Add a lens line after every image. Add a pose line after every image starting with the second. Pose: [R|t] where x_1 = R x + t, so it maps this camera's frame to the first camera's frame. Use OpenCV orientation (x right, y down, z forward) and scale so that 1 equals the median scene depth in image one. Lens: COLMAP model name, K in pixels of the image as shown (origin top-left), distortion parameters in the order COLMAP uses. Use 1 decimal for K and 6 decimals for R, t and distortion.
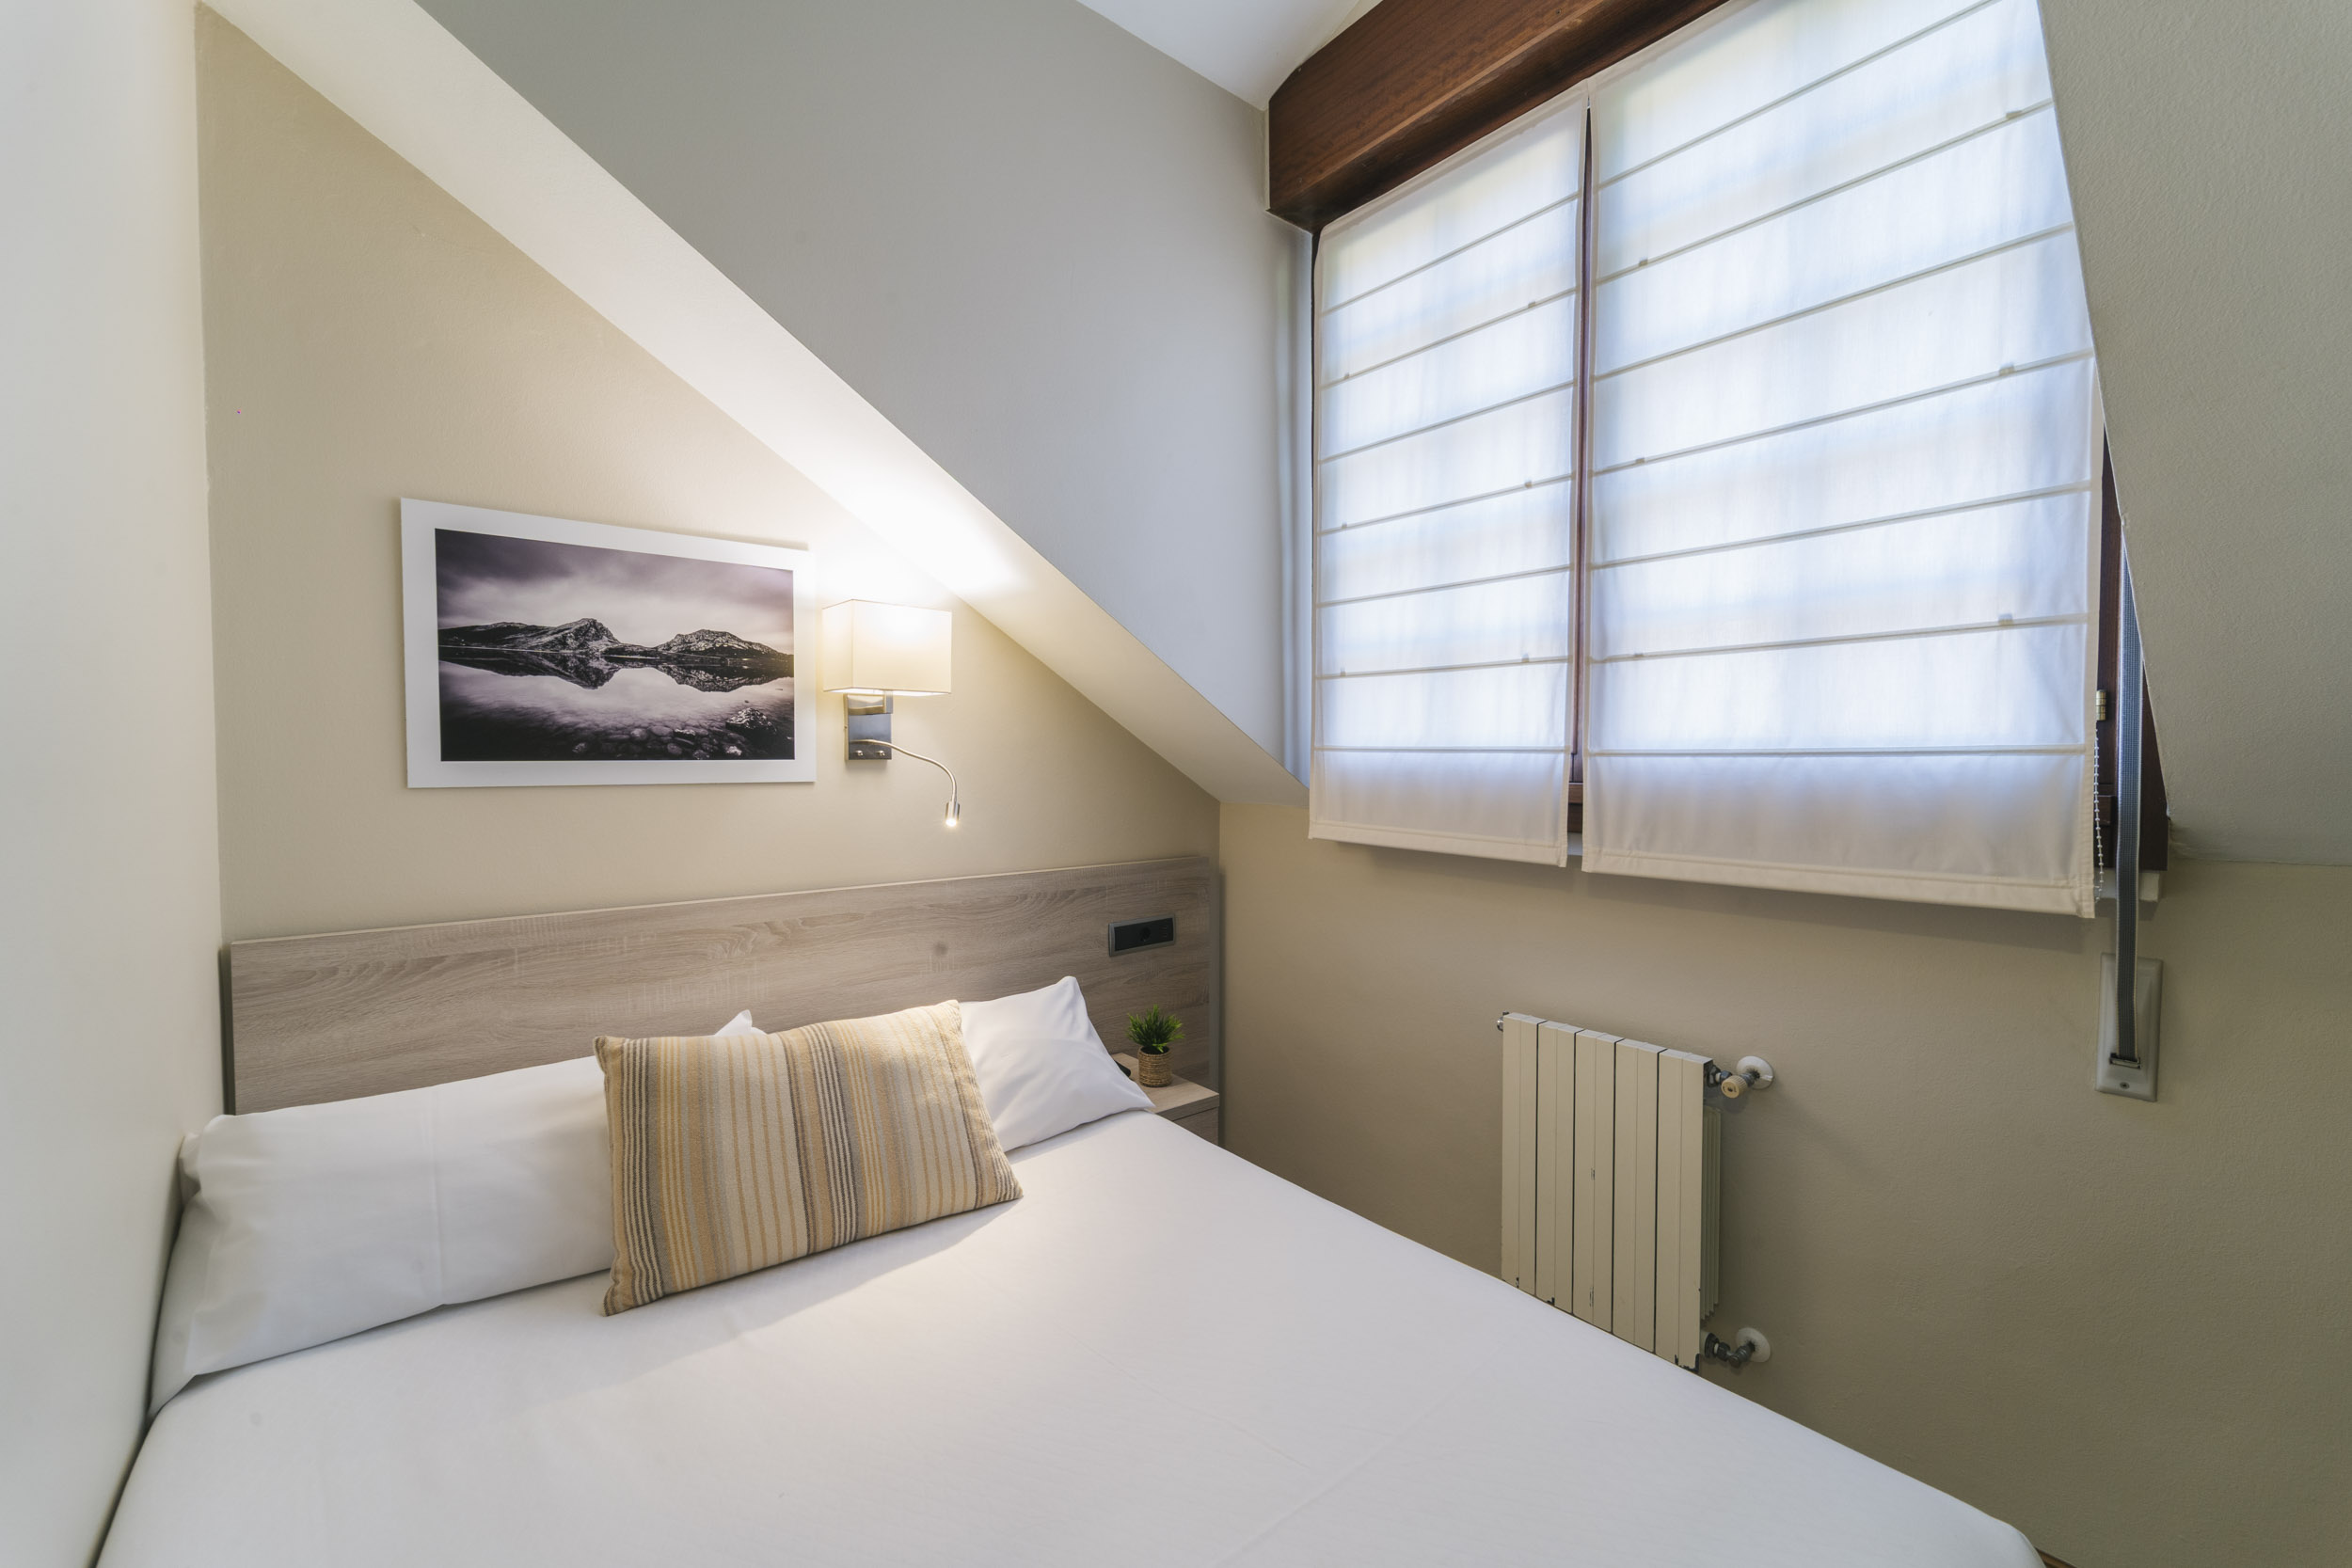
lens RADIAL K [[945.6, 0, 1168.7], [0, 945.6, 786.2], [0, 0, 1]] dist [0.004068, -0.003548]
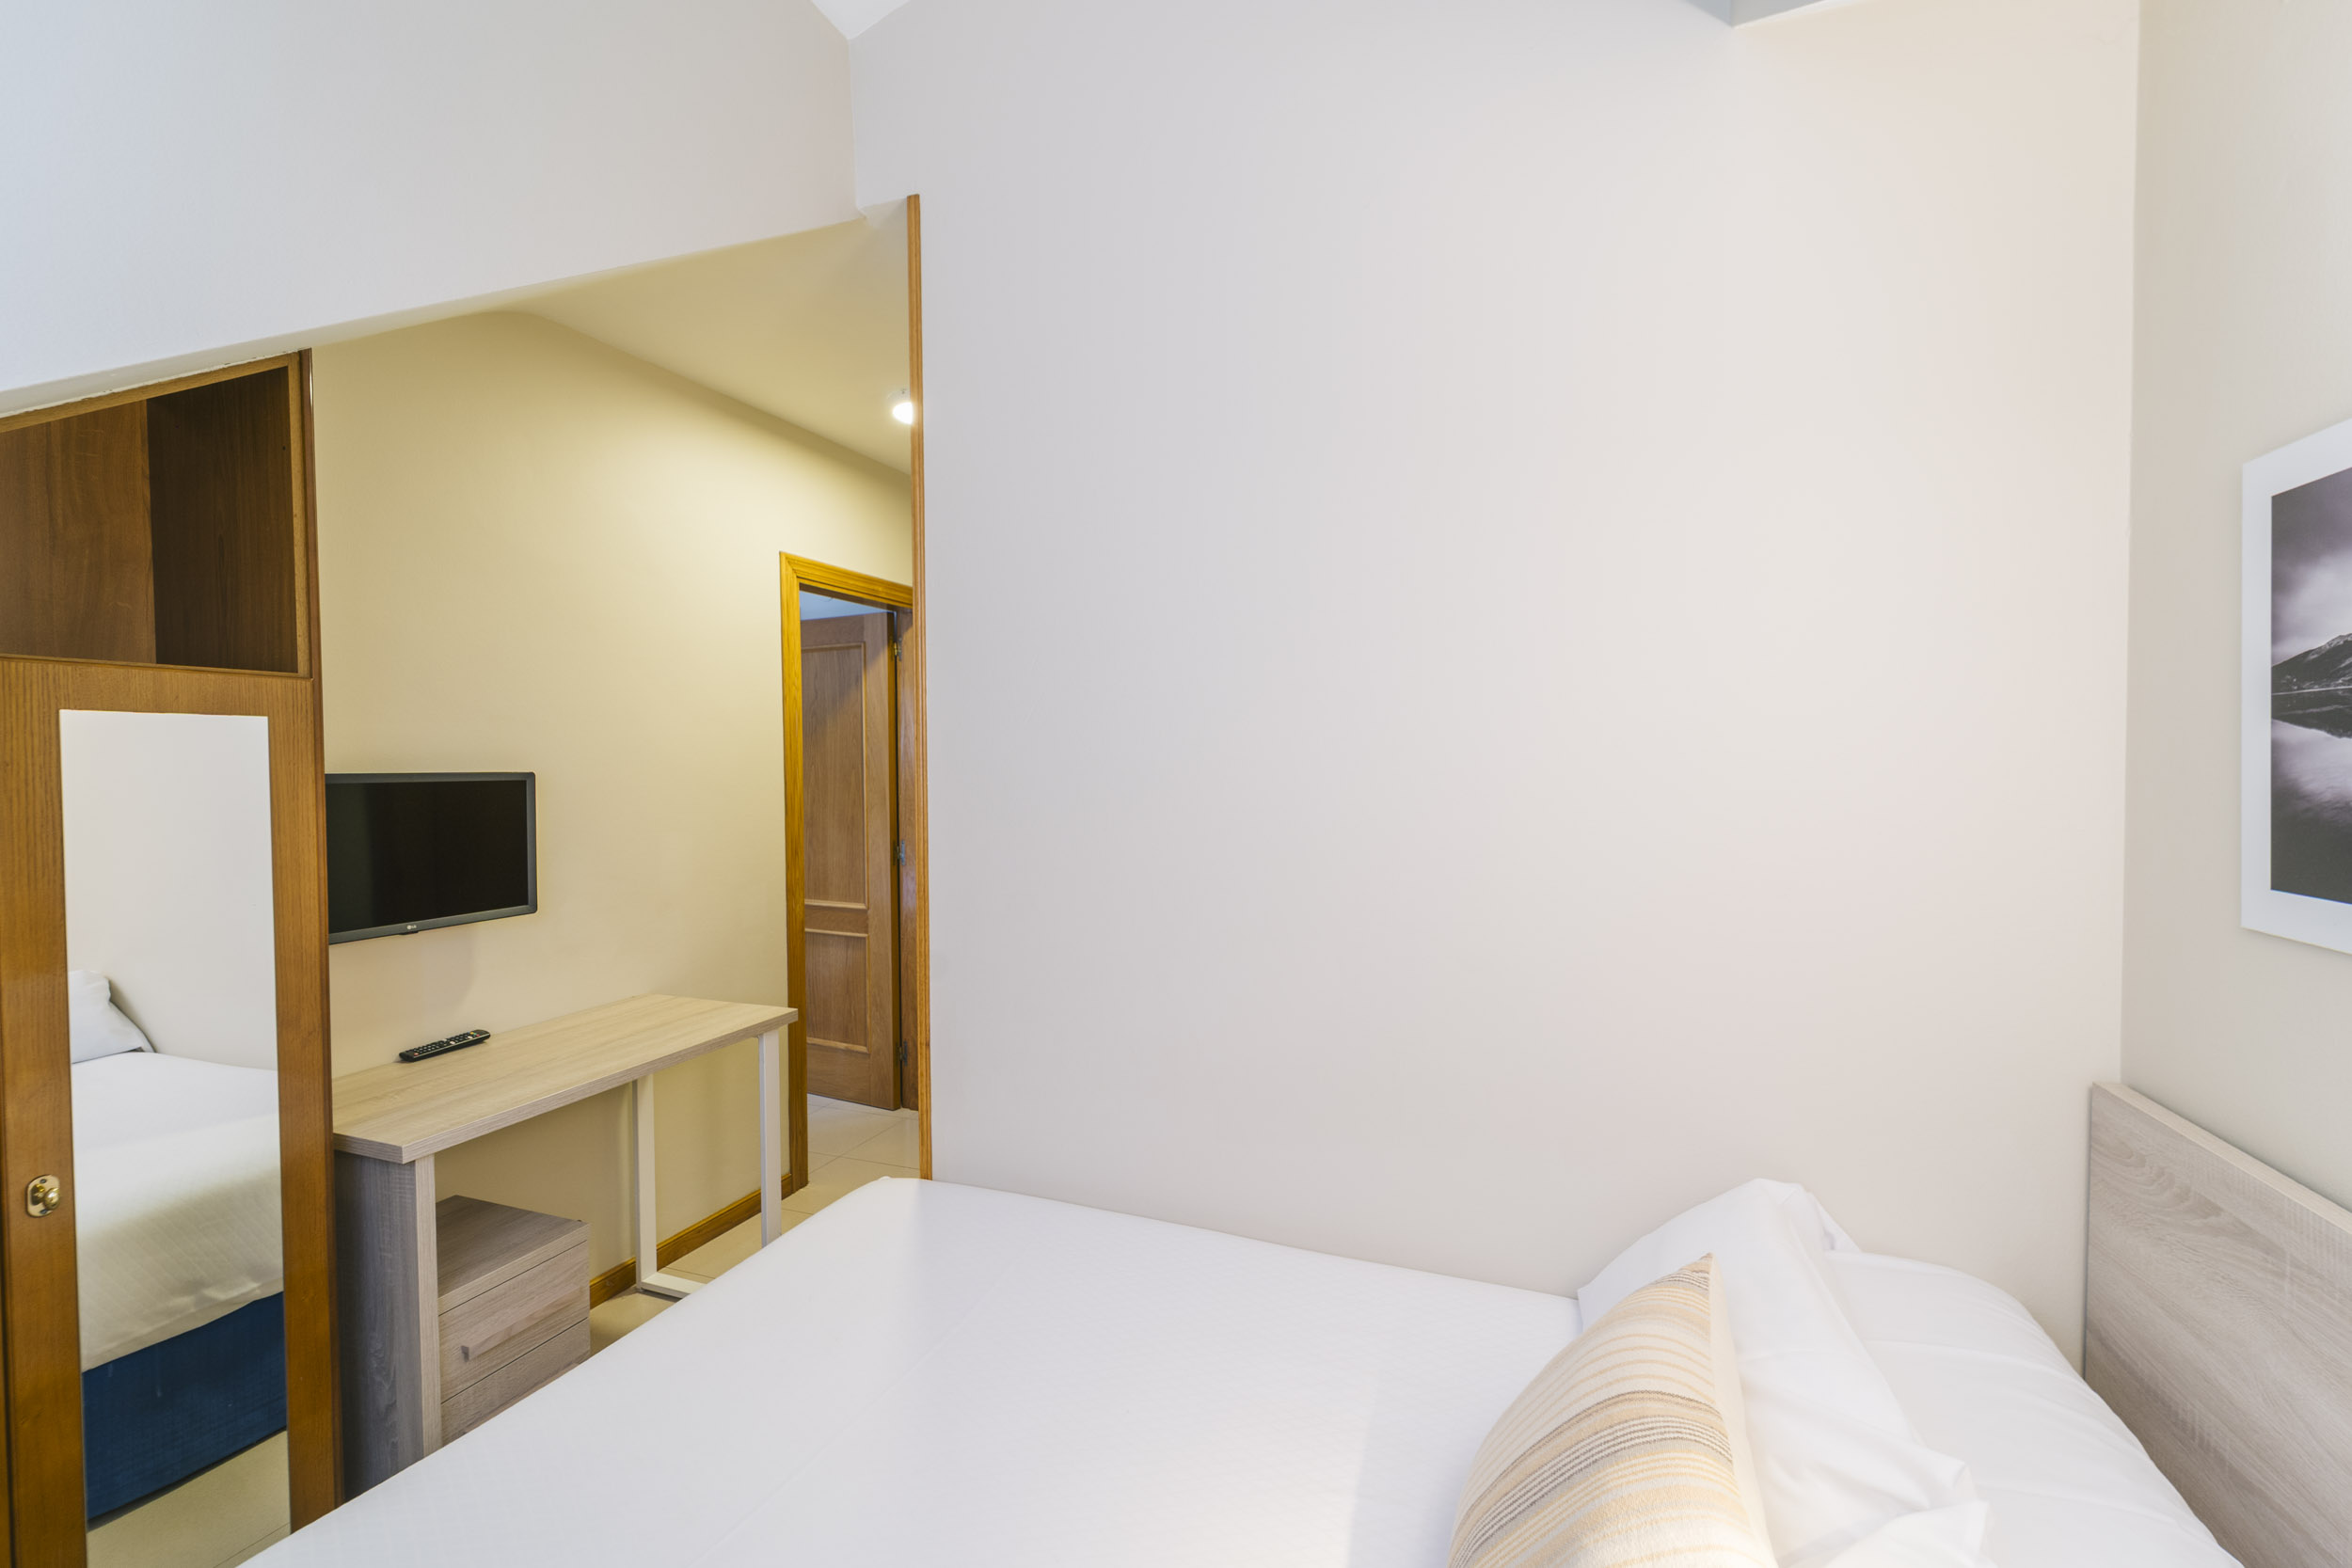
lens RADIAL K [[990.5, 0, 1177.0], [0, 990.5, 787.3], [0, 0, 1]] dist [0.000500, -0.002293]
pose [[-0.854095, 0.018433, -0.519790, 0.121504], [-0.011584, 0.998450, 0.054441, -0.108490], [0.519987, 0.052519, -0.852558, 1.095634]]
